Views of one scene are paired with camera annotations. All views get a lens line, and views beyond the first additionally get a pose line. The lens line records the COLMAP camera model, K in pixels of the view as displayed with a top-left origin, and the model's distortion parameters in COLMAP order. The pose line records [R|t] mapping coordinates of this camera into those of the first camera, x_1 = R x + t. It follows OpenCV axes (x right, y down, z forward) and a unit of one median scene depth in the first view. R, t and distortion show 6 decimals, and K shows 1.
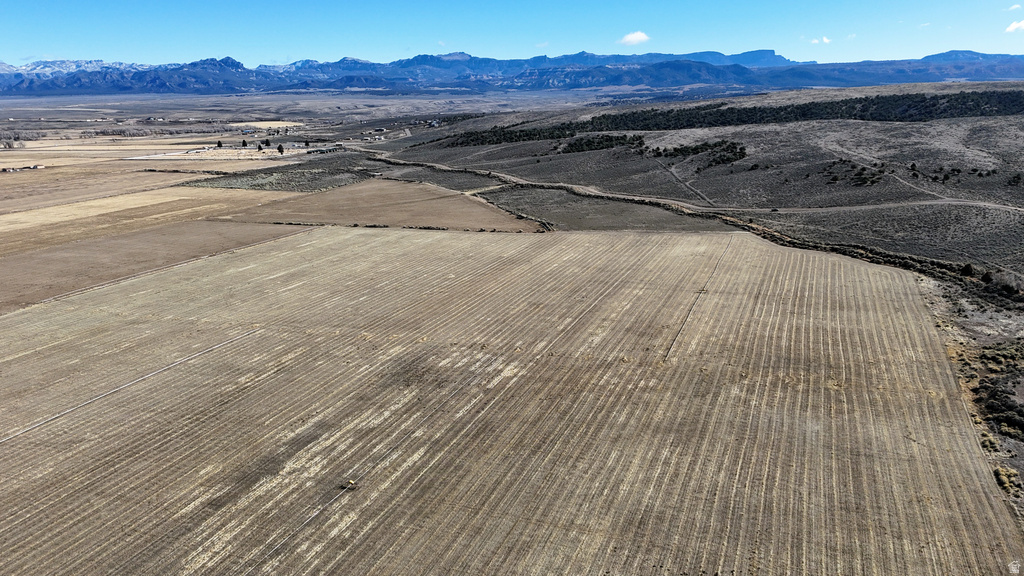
lens RADIAL K [[749.1, 0, 510.0], [0, 749.1, 291.0], [0, 0, 1]] dist [0.071126, -0.052697]
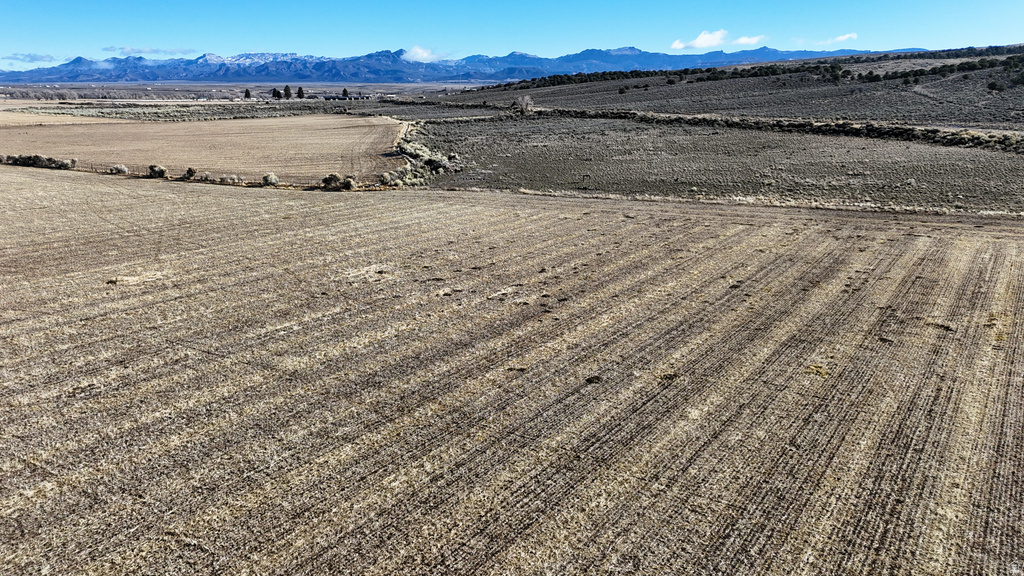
lens RADIAL K [[749.1, 0, 513.3], [0, 749.1, 289.6], [0, 0, 1]] dist [0.071126, -0.052697]
pose [[0.977251, 0.076937, -0.197639, 0.028999], [-0.077030, 0.997003, 0.007230, -0.011758], [0.197603, 0.008159, 0.980248, 0.170238]]
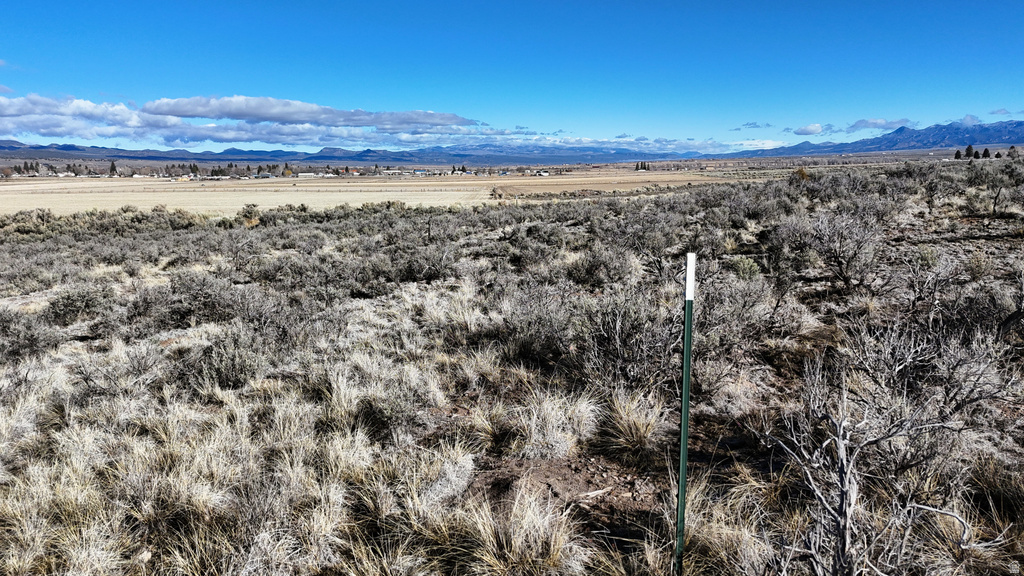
lens RADIAL K [[749.1, 0, 515.1], [0, 749.1, 289.0], [0, 0, 1]] dist [0.071126, -0.052697]
pose [[0.382529, 0.163413, -0.909377, 0.097174], [-0.224378, 0.971201, 0.080138, -0.013746], [0.896284, 0.173390, 0.408180, 0.178849]]
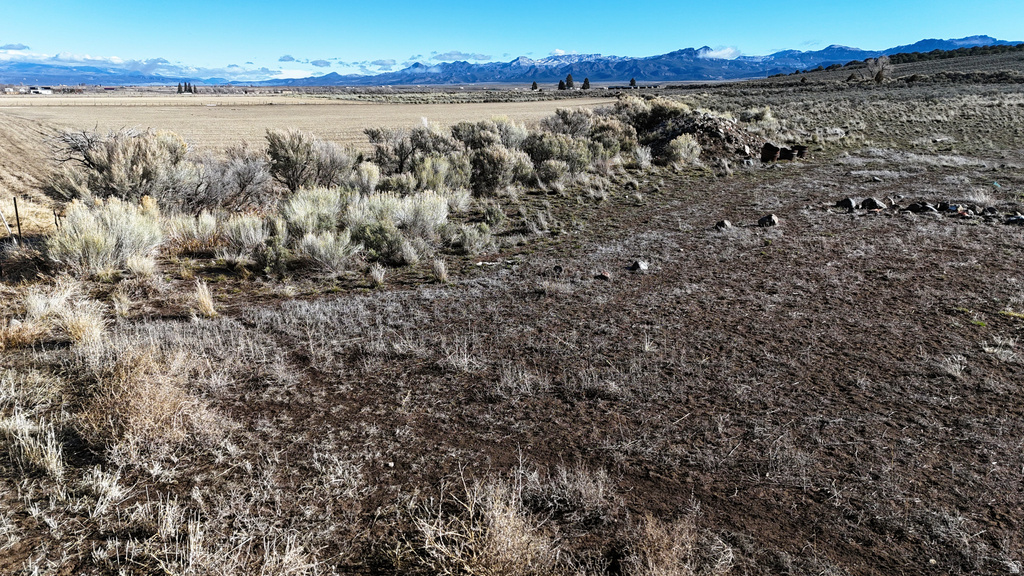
lens RADIAL K [[749.1, 0, 510.5], [0, 749.1, 291.8], [0, 0, 1]] dist [0.071126, -0.052697]
pose [[0.828578, 0.167254, -0.534307, 0.016788], [-0.163045, 0.985056, 0.055510, -0.017569], [0.535606, 0.041122, 0.843466, 0.210938]]
